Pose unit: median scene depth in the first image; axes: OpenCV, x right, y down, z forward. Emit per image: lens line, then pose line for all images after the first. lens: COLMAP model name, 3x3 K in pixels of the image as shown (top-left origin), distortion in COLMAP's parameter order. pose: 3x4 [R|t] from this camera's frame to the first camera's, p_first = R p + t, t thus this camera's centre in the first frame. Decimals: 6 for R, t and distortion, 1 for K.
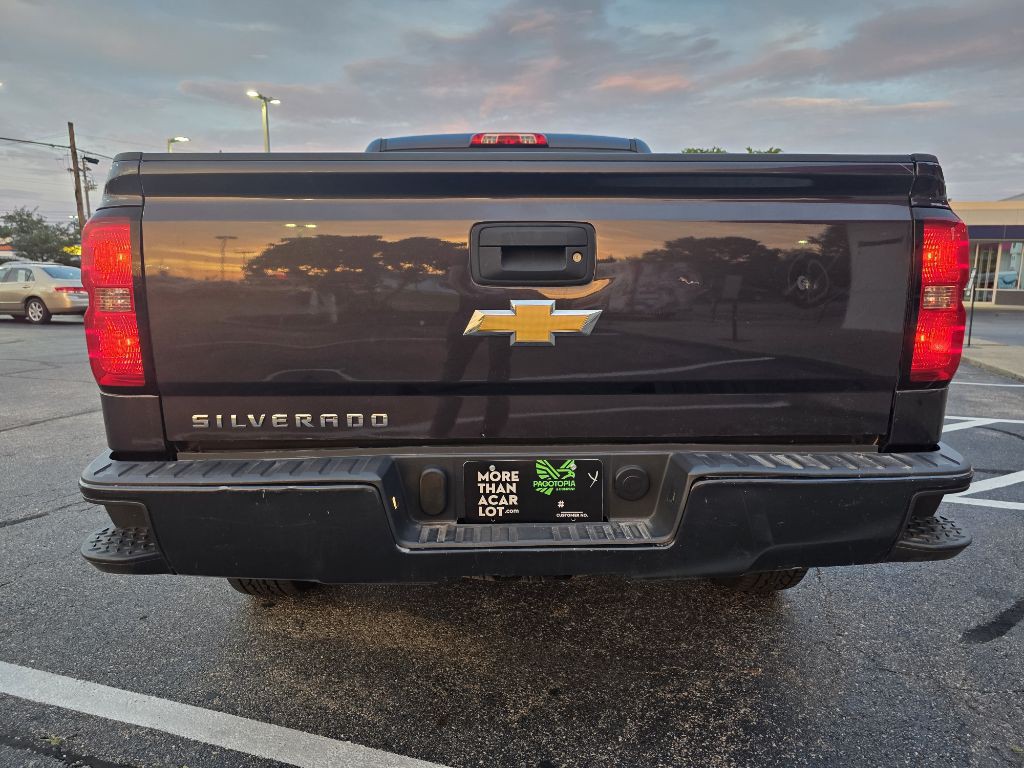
lens RADIAL K [[696.5, 0, 509.3], [0, 696.5, 378.8], [0, 0, 1]] dist [0.062347, -0.063480]
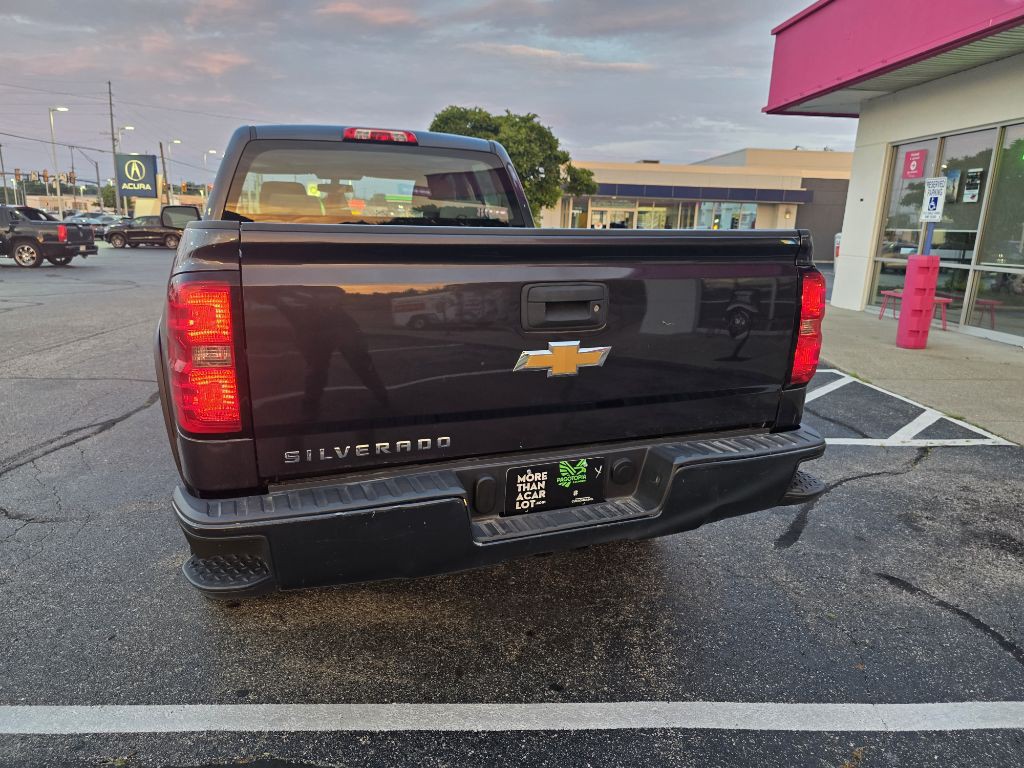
lens RADIAL K [[701.6, 0, 500.6], [0, 701.6, 387.5], [0, 0, 1]] dist [0.072959, -0.079189]
pose [[0.939419, -0.060773, 0.337341, -0.492817], [0.030805, 0.995143, 0.093492, -0.145541], [-0.341385, -0.077436, 0.936728, -0.173049]]
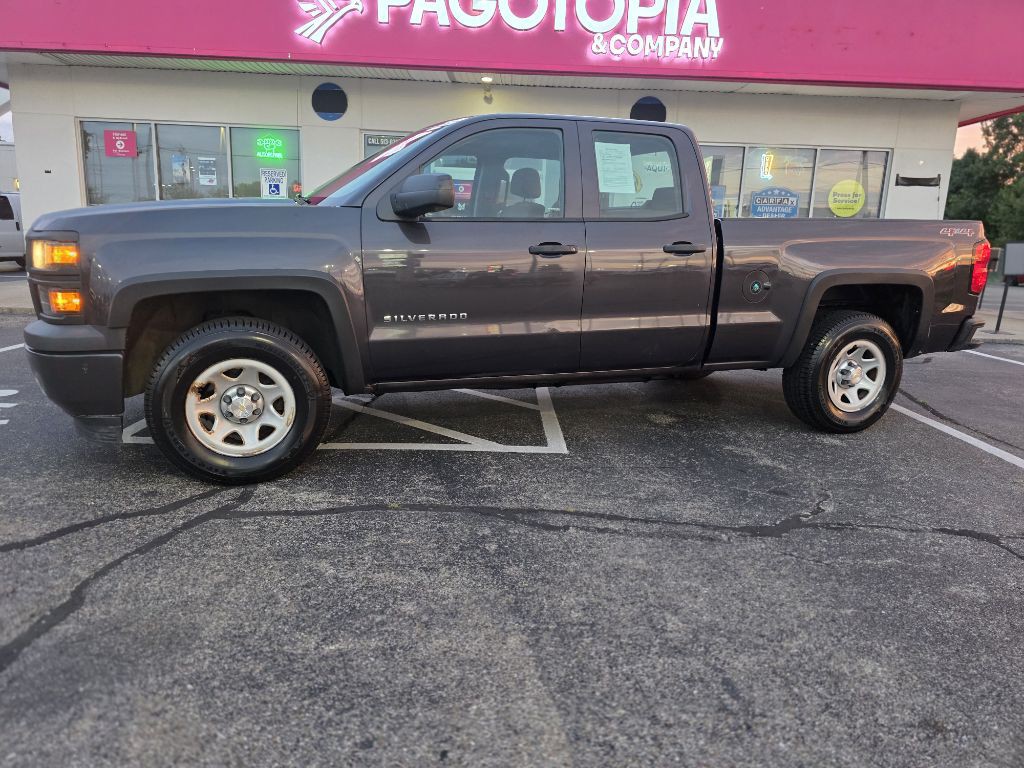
lens RADIAL K [[696.5, 0, 509.3], [0, 696.5, 378.8], [0, 0, 1]] dist [0.062347, -0.063480]
pose [[-0.320547, -0.207152, 0.924304, -2.874931], [0.100817, 0.962790, 0.250741, -0.623167], [-0.941852, 0.173559, -0.287735, 3.917459]]
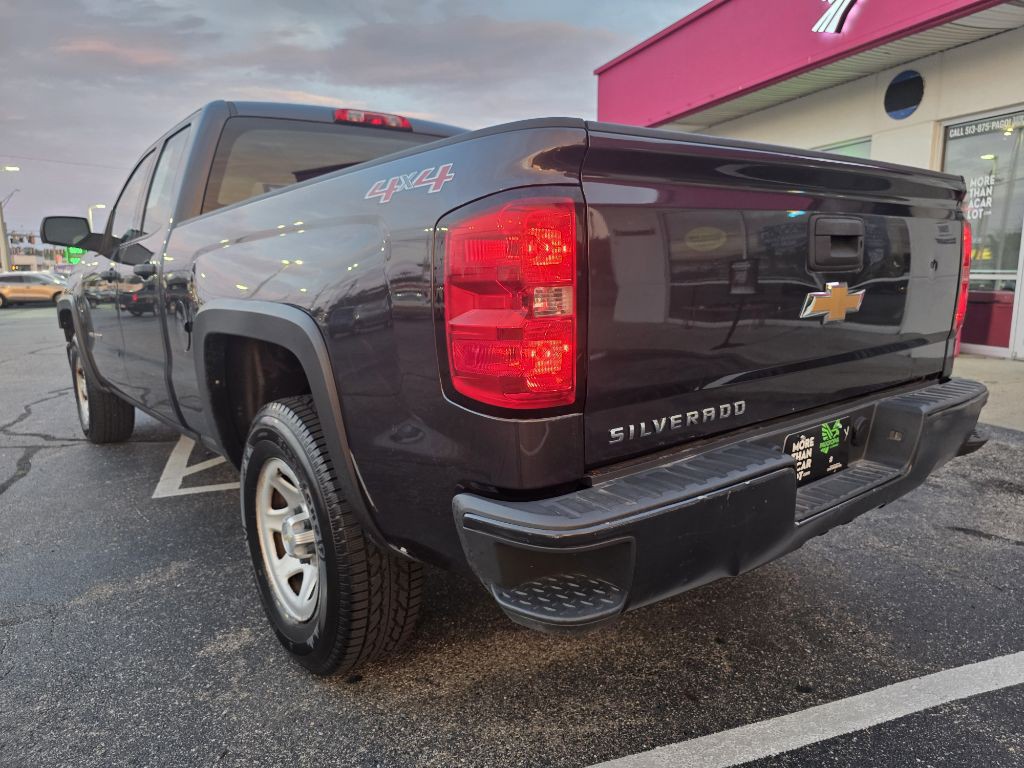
lens RADIAL K [[705.1, 0, 518.5], [0, 705.1, 387.2], [0, 0, 1]] dist [0.062119, -0.065856]
pose [[0.794496, -0.117020, 0.595889, -1.035341], [0.105925, 0.992920, 0.053759, -0.058857], [-0.597961, 0.020408, 0.801266, 0.360332]]
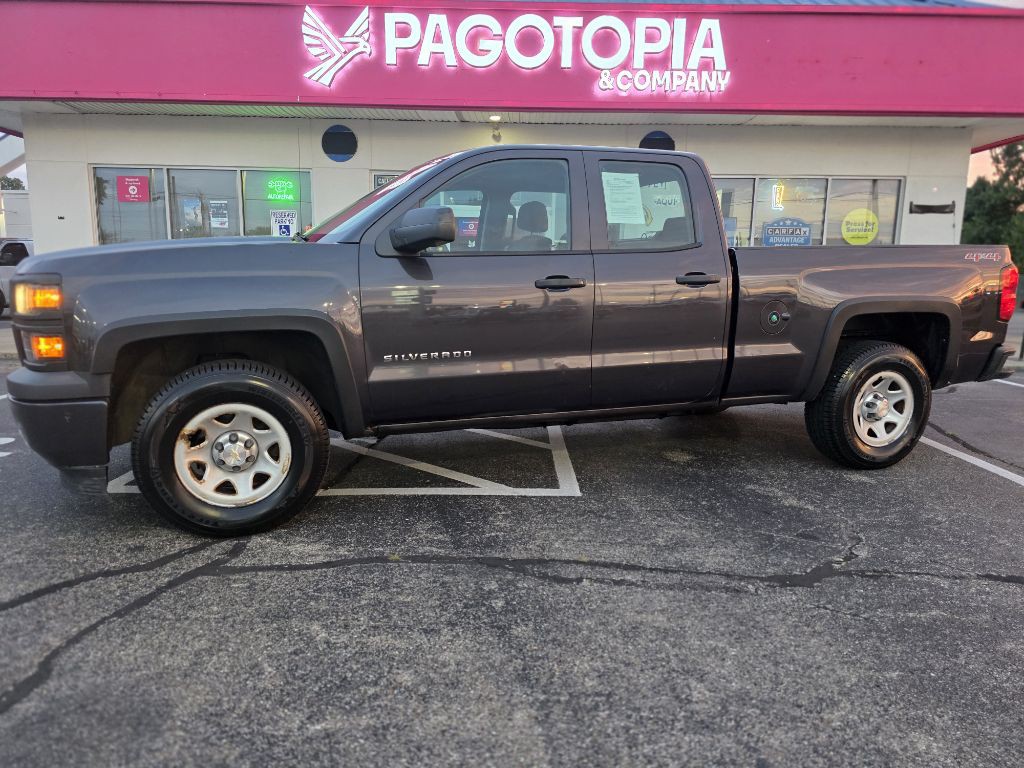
lens RADIAL K [[693.1, 0, 514.3], [0, 693.1, 384.2], [0, 0, 1]] dist [0.064282, -0.060291]
pose [[-0.309694, -0.162246, 0.936892, -2.764456], [0.121248, 0.970552, 0.208154, -0.604903], [-0.943074, 0.178060, -0.280902, 3.853955]]
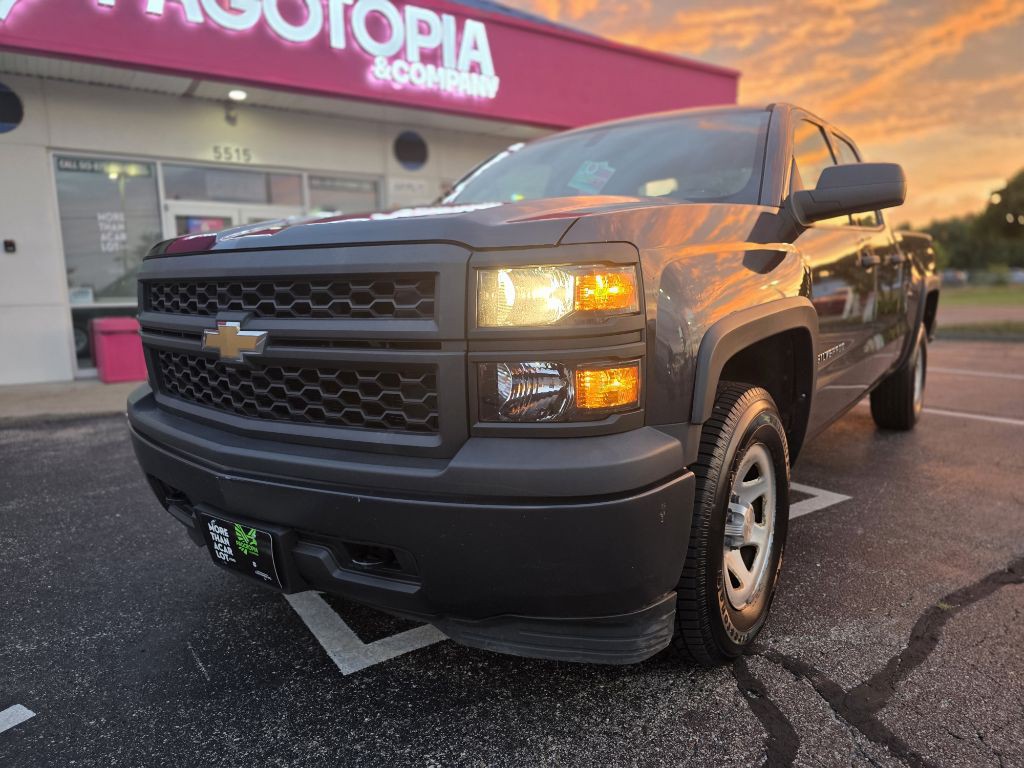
lens RADIAL K [[702.2, 0, 518.7], [0, 702.2, 388.8], [0, 0, 1]] dist [0.048183, -0.048575]
pose [[-0.801866, -0.071908, 0.593161, -1.090519], [0.104232, 0.960676, 0.257368, -0.719120], [-0.588342, 0.268201, -0.762838, 5.277938]]
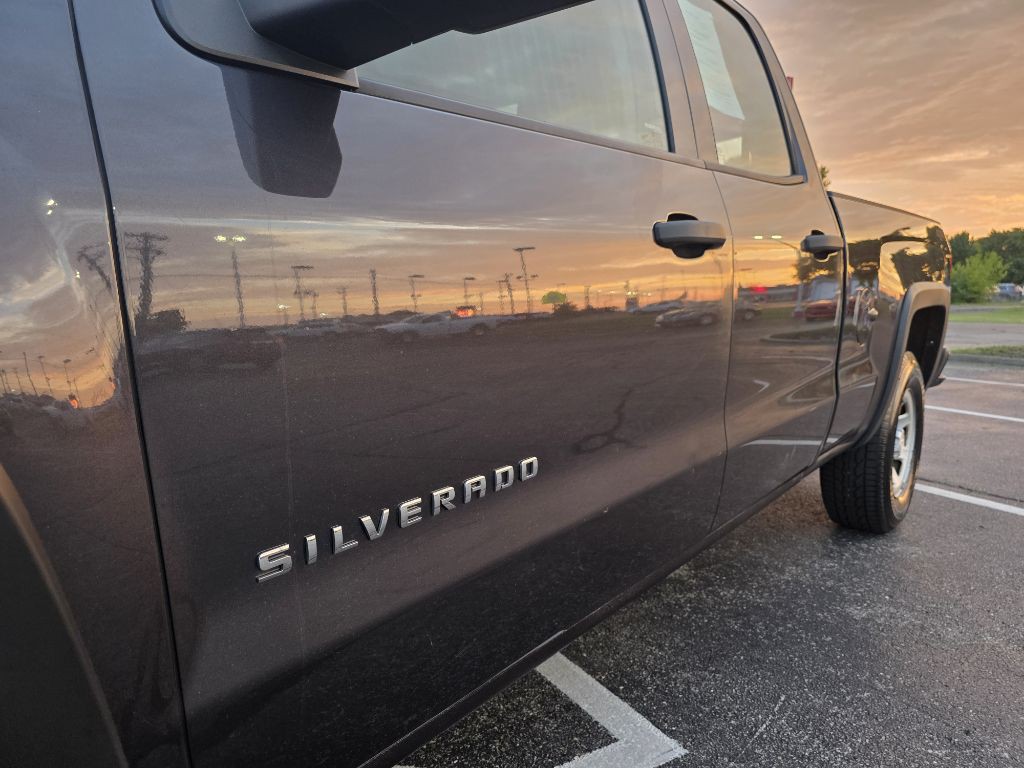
lens RADIAL K [[710.9, 0, 528.6], [0, 710.9, 380.1], [0, 0, 1]] dist [-0.002945, -0.002565]
pose [[-0.772217, -0.130953, 0.621717, -1.023983], [0.046389, 0.964297, 0.260730, -0.495955], [-0.633664, 0.230181, -0.738571, 3.800758]]
